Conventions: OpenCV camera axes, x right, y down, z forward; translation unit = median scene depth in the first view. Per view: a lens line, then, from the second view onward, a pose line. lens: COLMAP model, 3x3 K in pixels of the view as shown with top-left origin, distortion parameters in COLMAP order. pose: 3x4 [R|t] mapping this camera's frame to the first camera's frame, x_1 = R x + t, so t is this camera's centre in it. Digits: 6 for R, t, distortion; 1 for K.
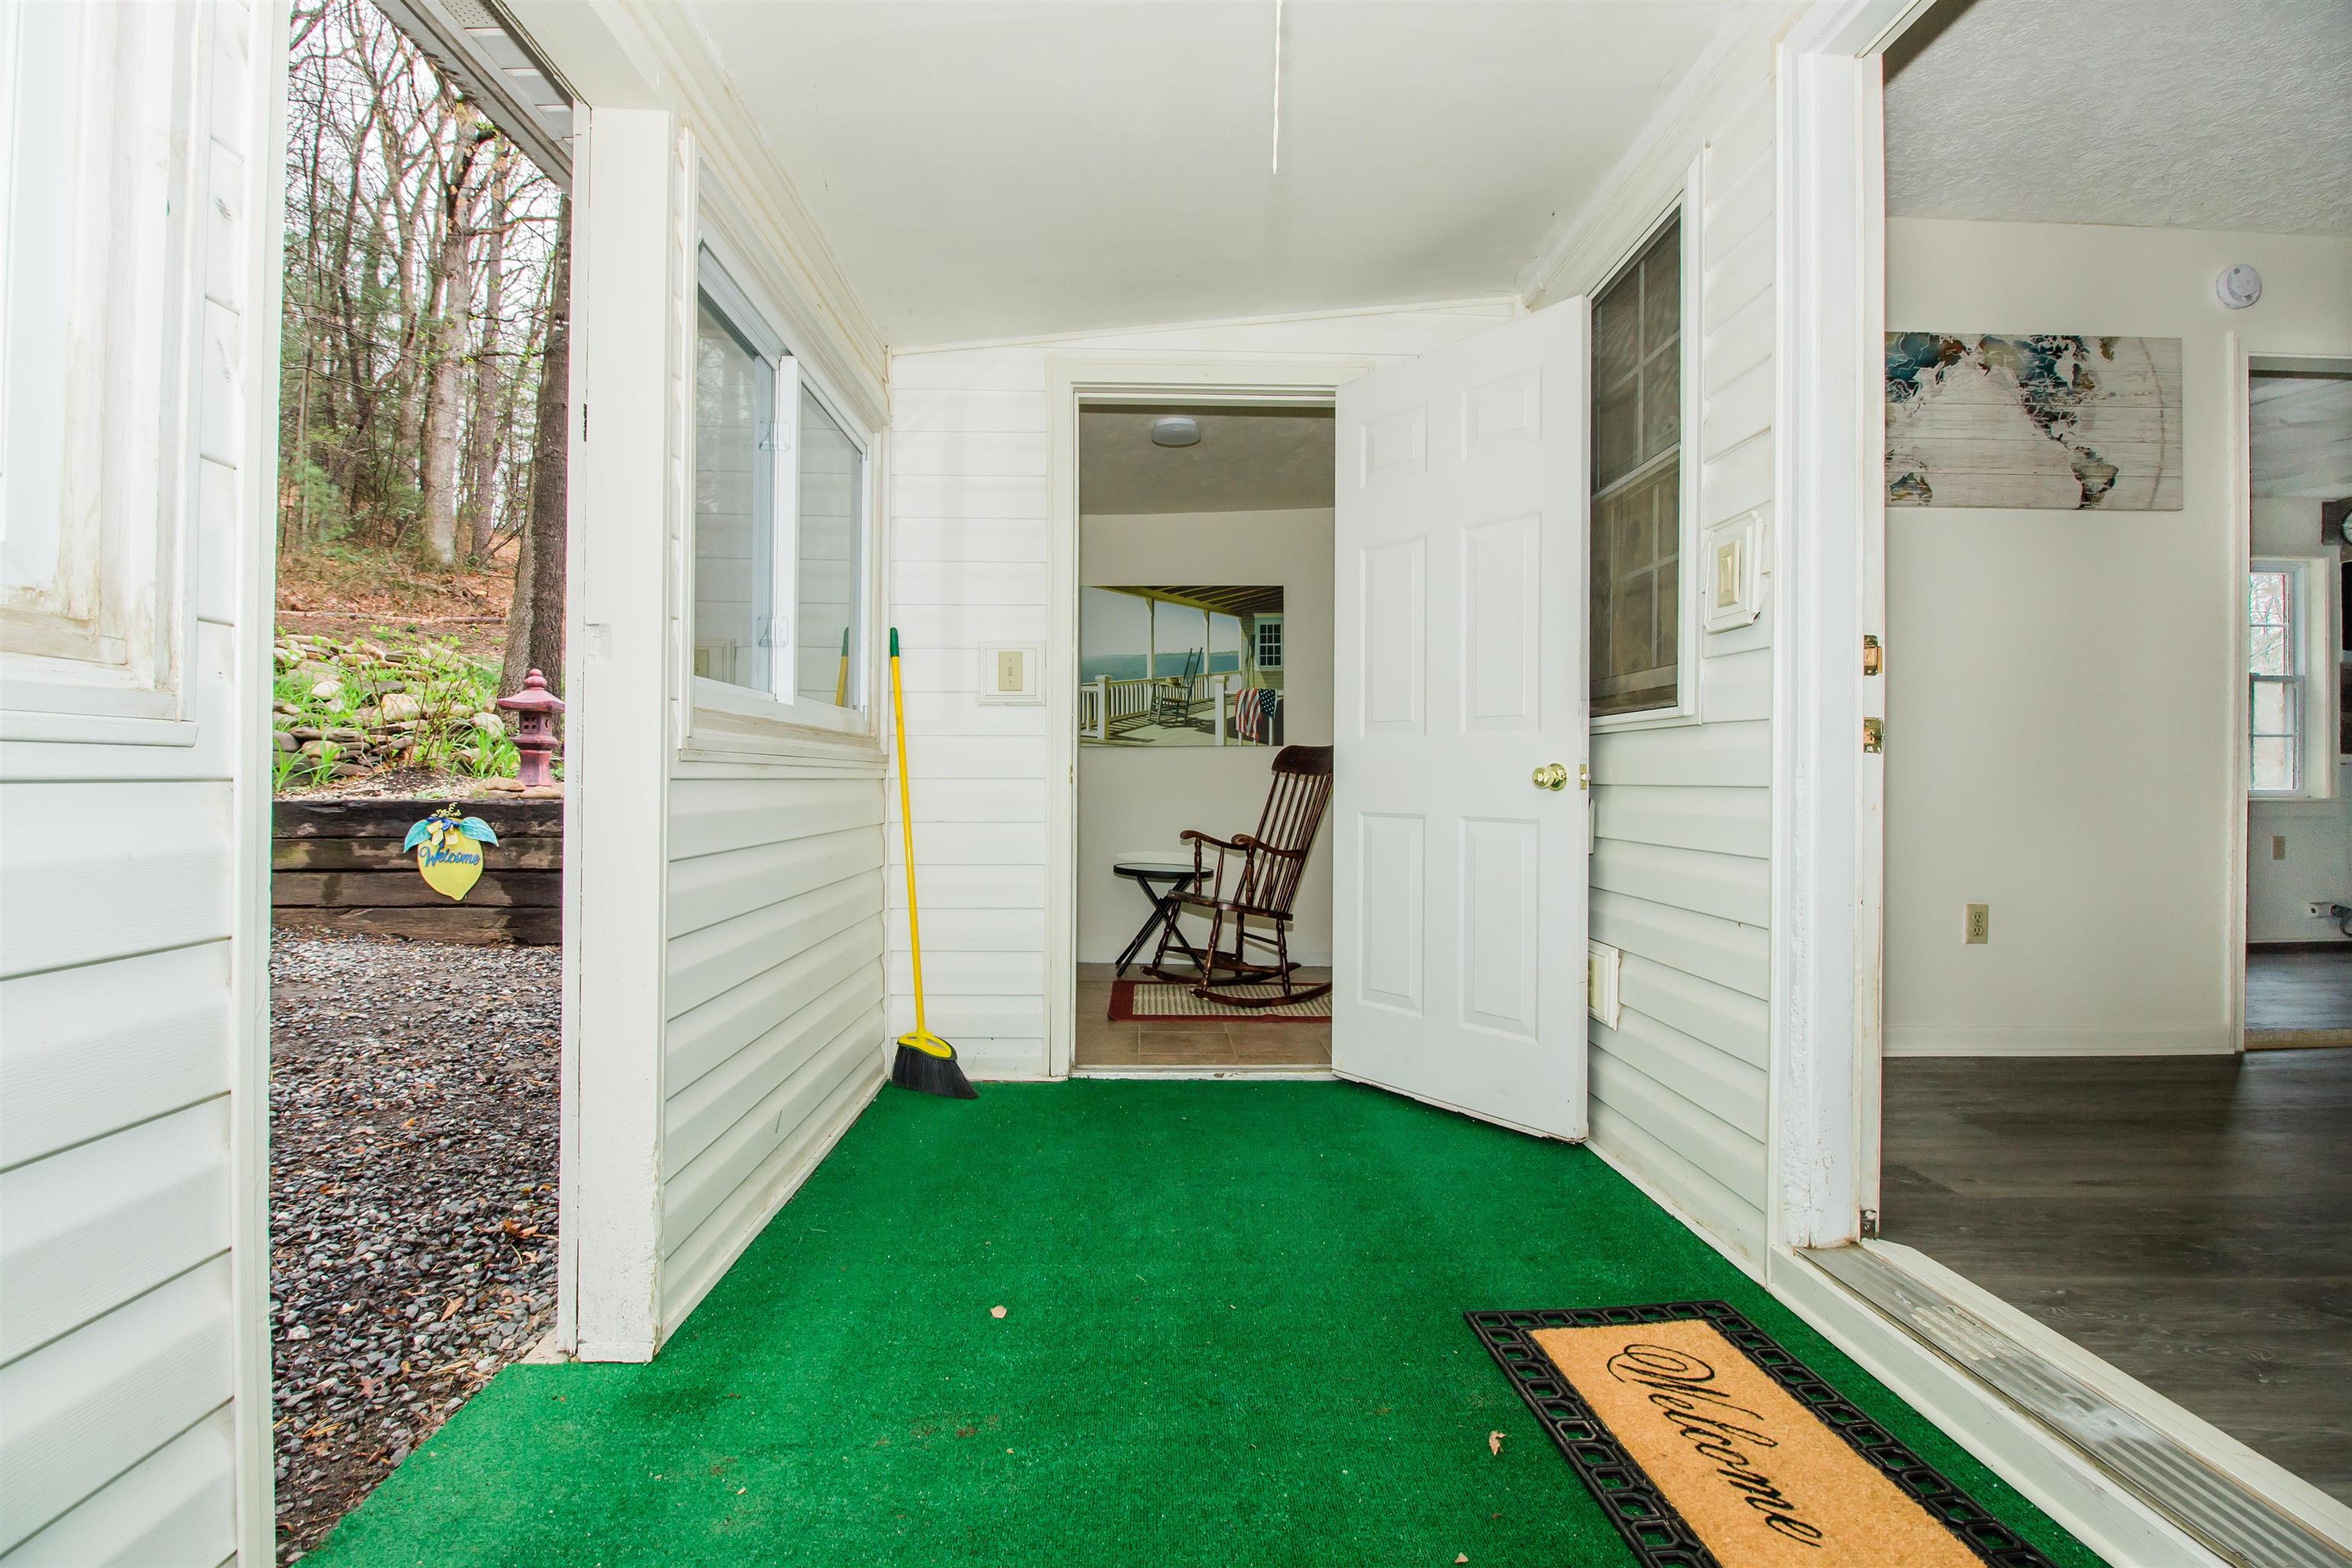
lens RADIAL K [[1097.5, 0, 1159.2], [0, 1097.5, 778.0], [0, 0, 1]] dist [-0.005063, -0.010272]
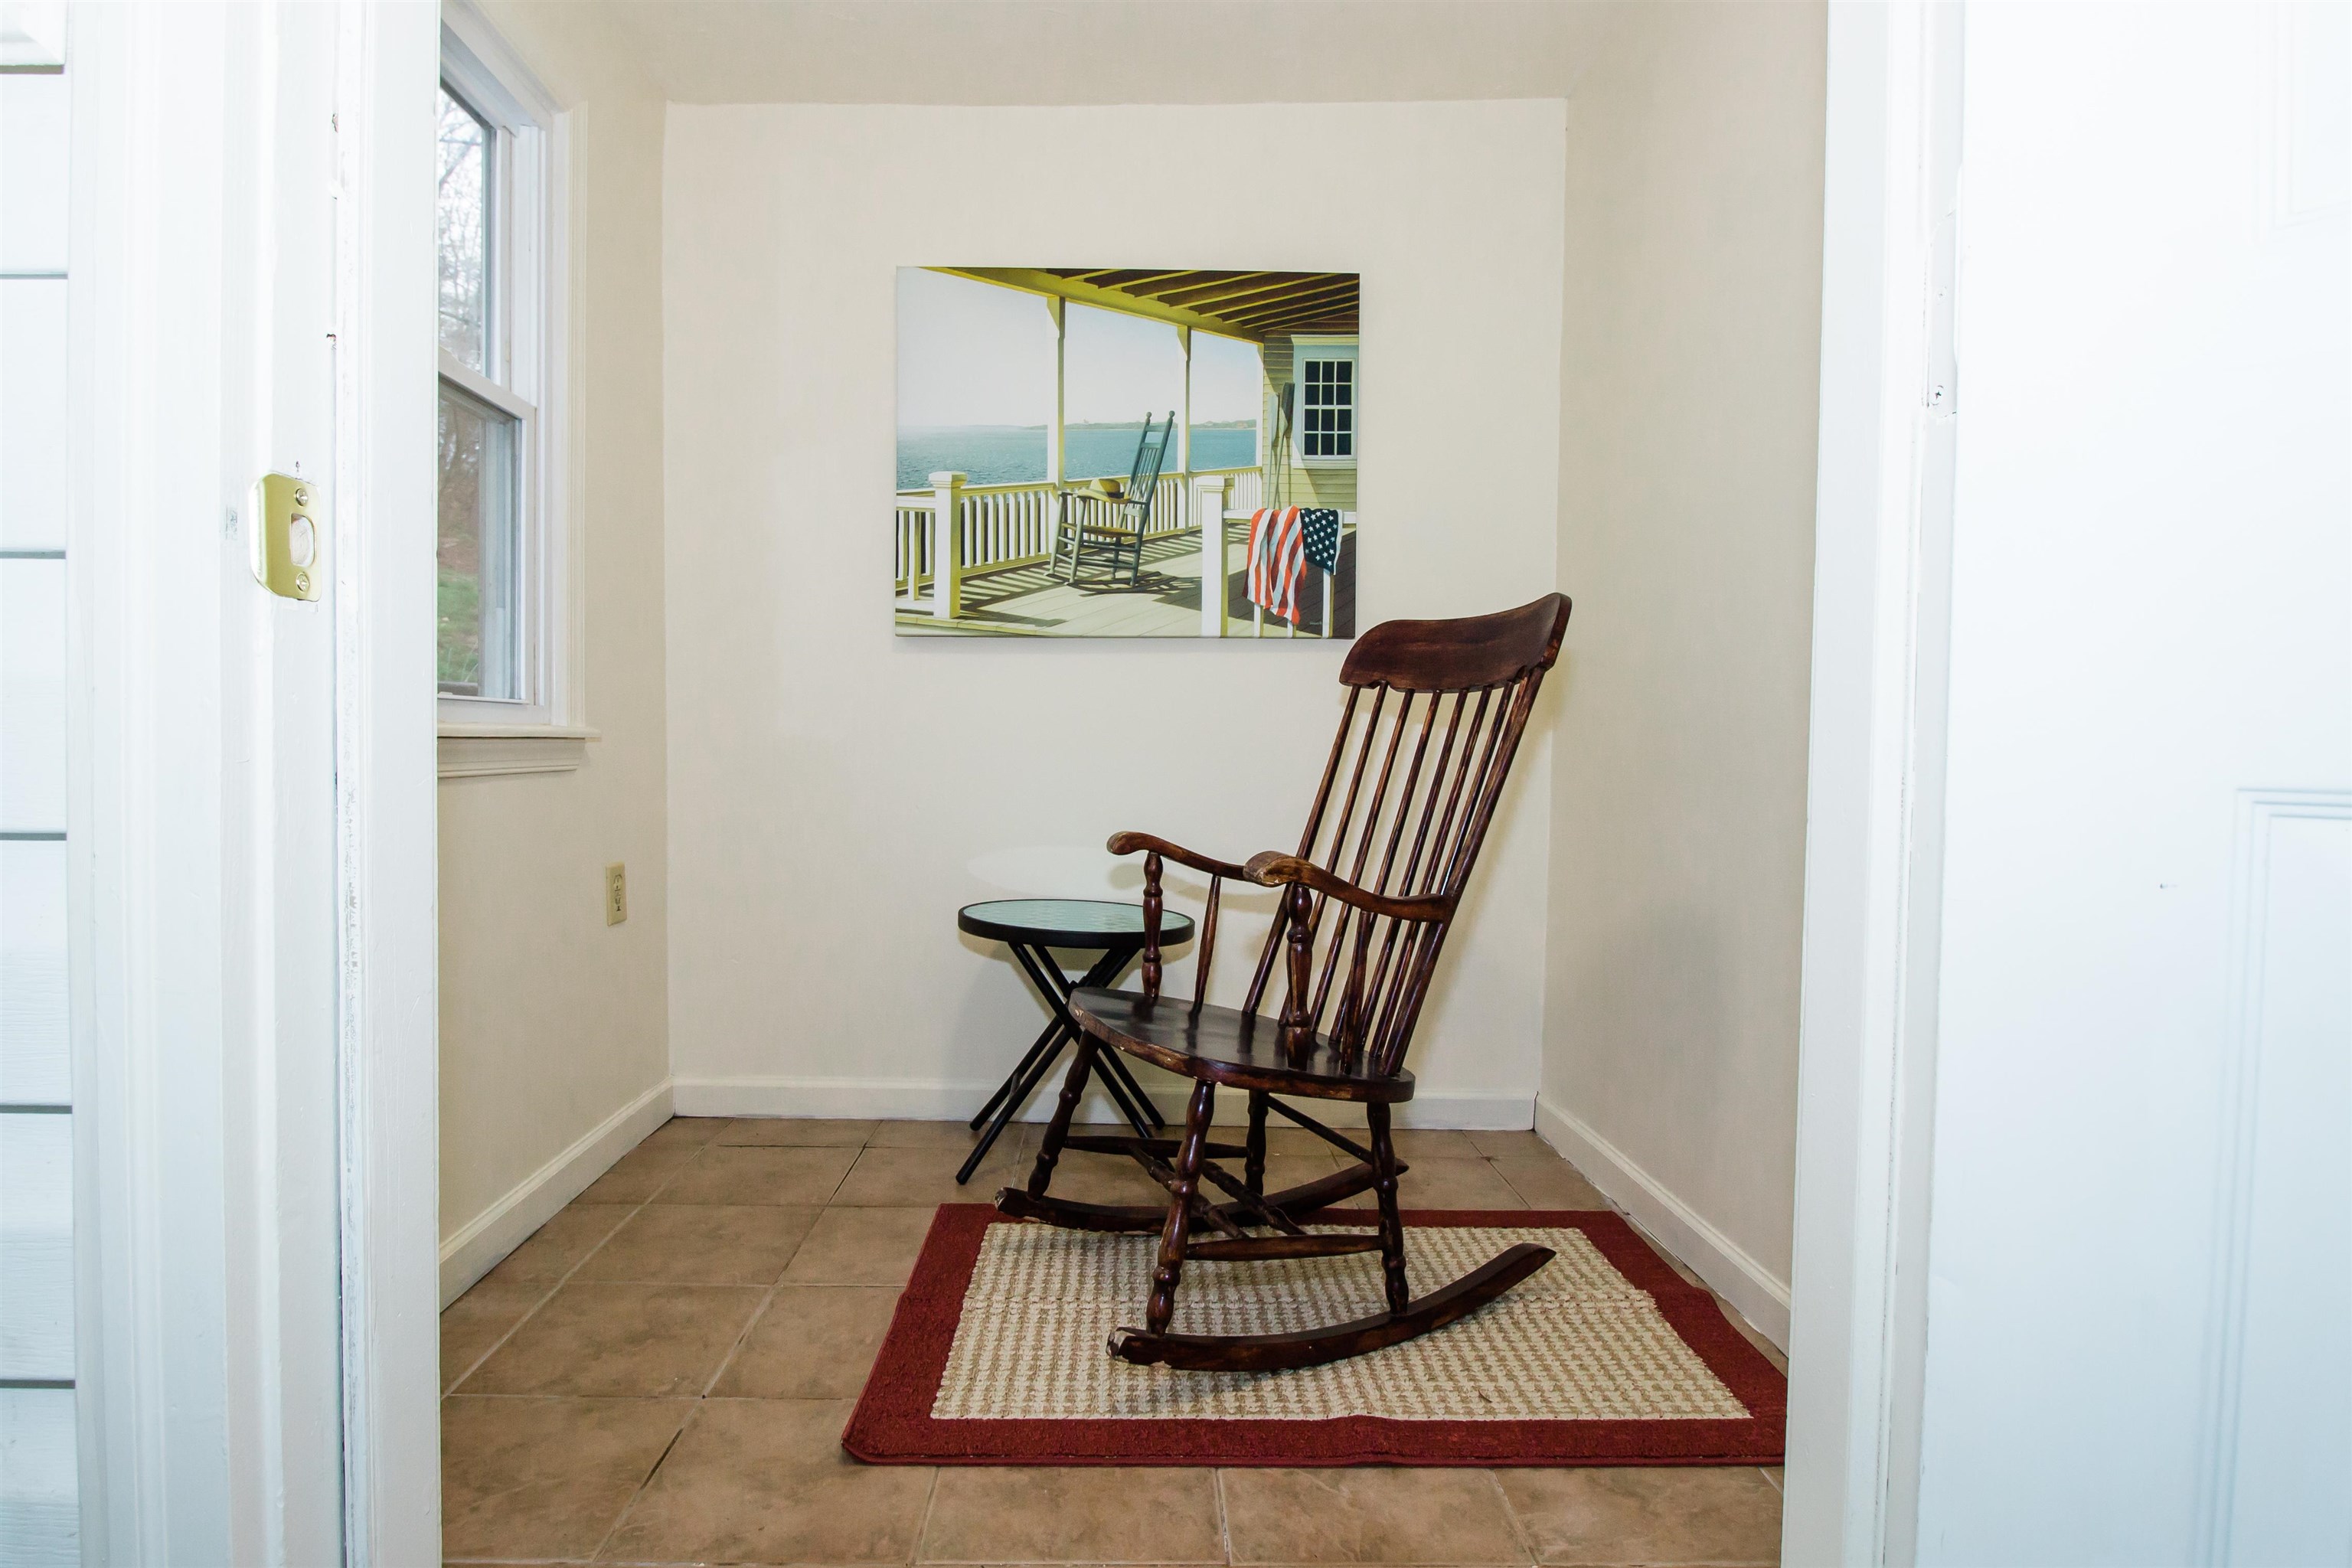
lens RADIAL K [[1097.5, 0, 1169.4], [0, 1097.5, 783.3], [0, 0, 1]] dist [-0.005063, -0.010272]
pose [[0.999828, 0.009306, 0.016033, 0.031790], [-0.009718, 0.999619, 0.025831, 0.018673], [-0.015786, -0.025982, 0.999538, 0.557079]]
